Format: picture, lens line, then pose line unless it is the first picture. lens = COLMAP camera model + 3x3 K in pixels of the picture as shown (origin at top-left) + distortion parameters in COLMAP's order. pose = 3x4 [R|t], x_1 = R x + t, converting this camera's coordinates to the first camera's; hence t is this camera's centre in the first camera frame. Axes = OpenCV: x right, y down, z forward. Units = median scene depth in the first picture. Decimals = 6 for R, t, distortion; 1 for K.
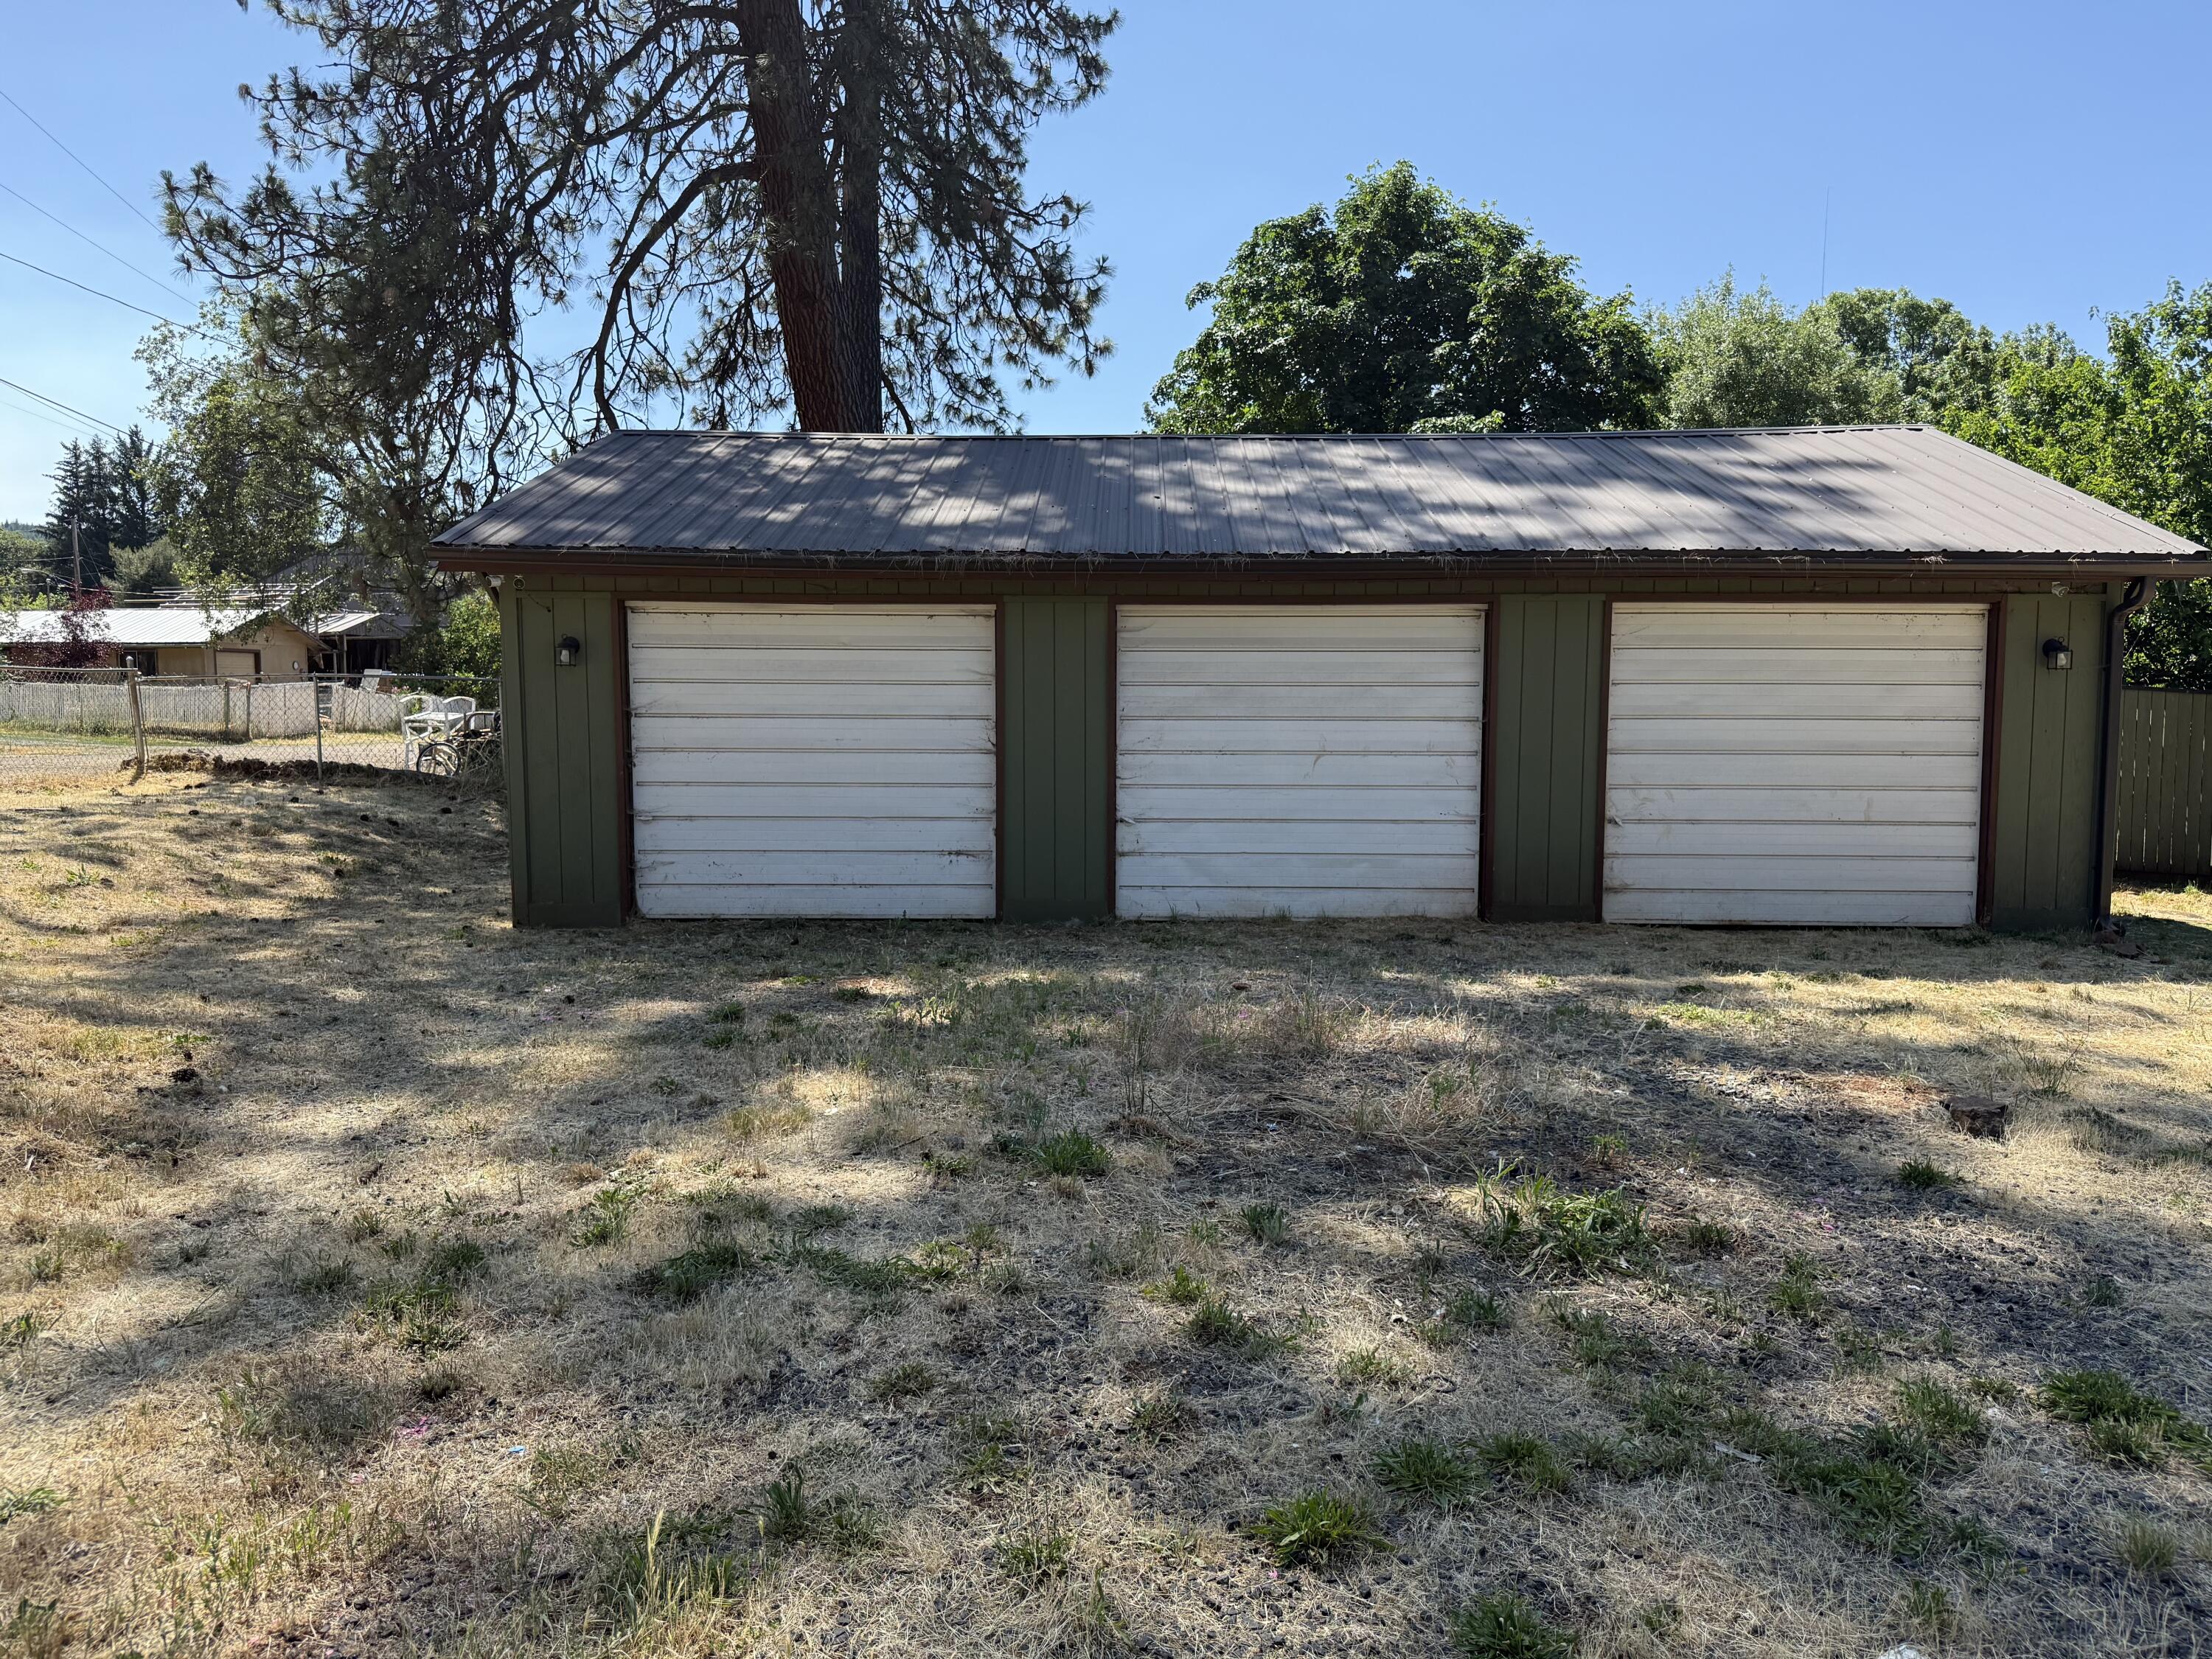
lens RADIAL K [[1544.8, 0, 1112.1], [0, 1544.8, 825.4], [0, 0, 1]] dist [0.048891, -0.060041]
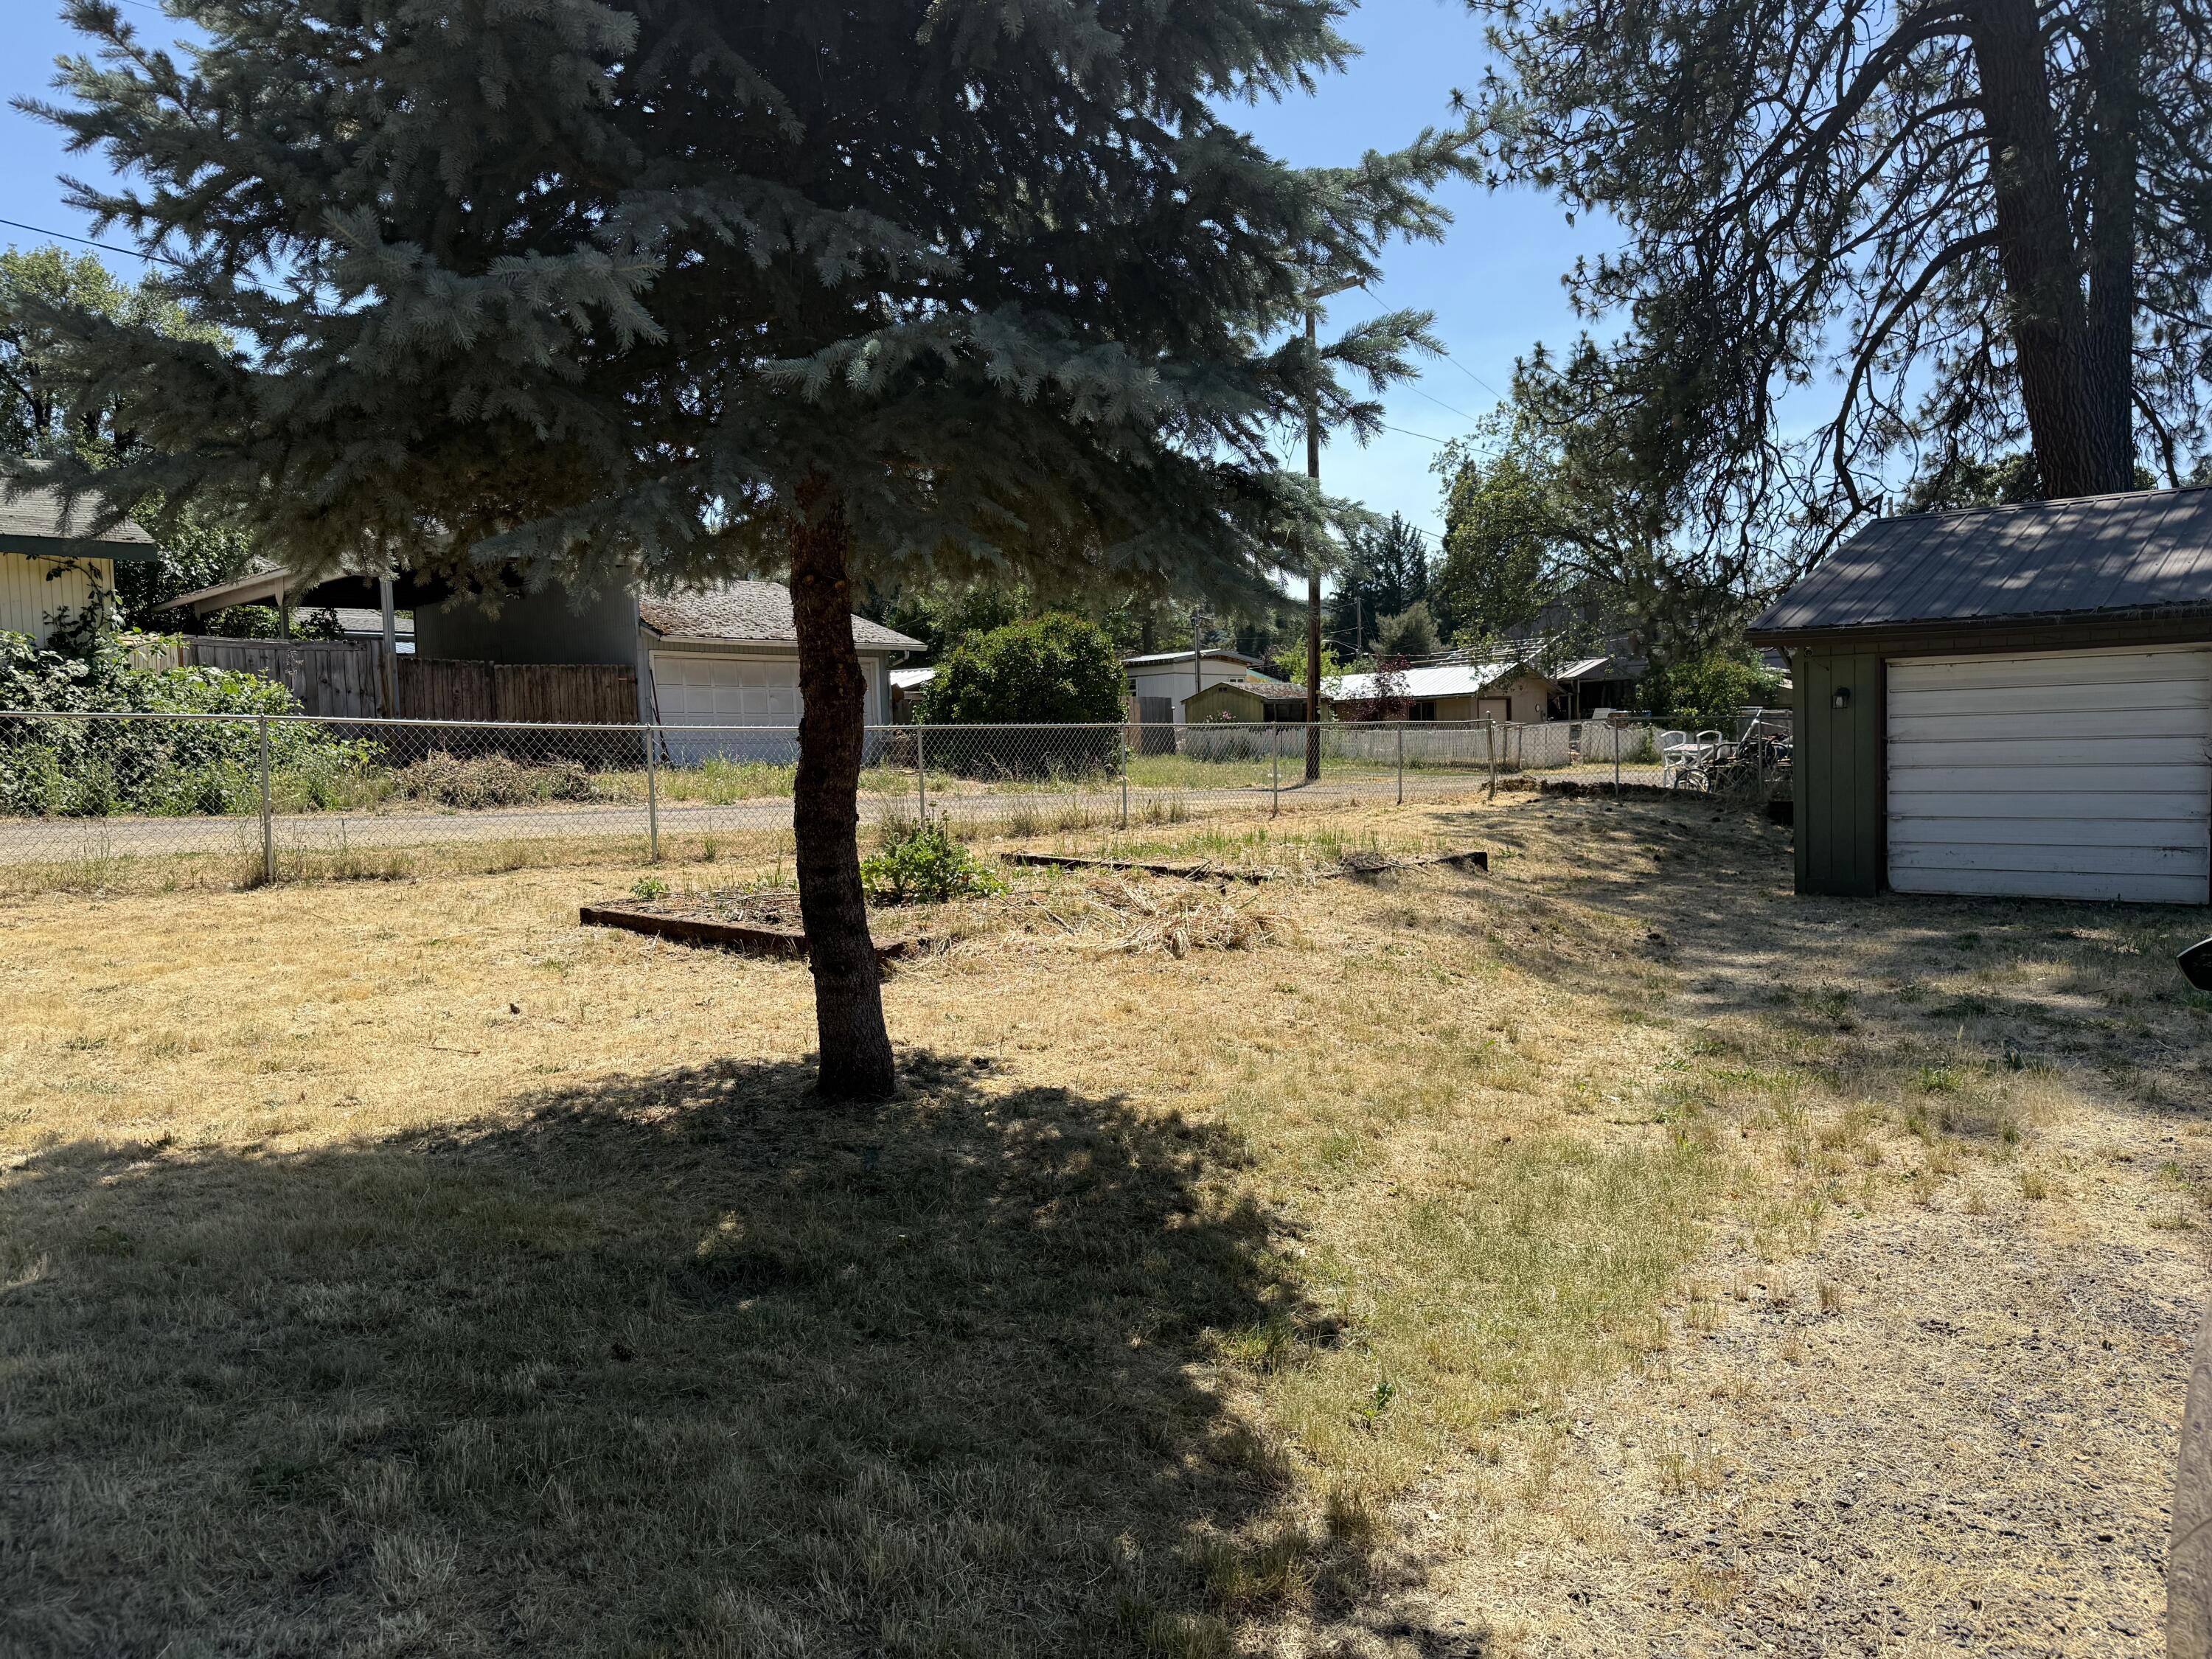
lens RADIAL K [[1544.8, 0, 1116.2], [0, 1544.8, 836.9], [0, 0, 1]] dist [0.048891, -0.060041]
pose [[0.745860, 0.017324, -0.665878, 0.046601], [-0.026040, 0.999656, -0.003161, 0.016576], [0.665594, 0.019697, 0.746054, -0.224543]]
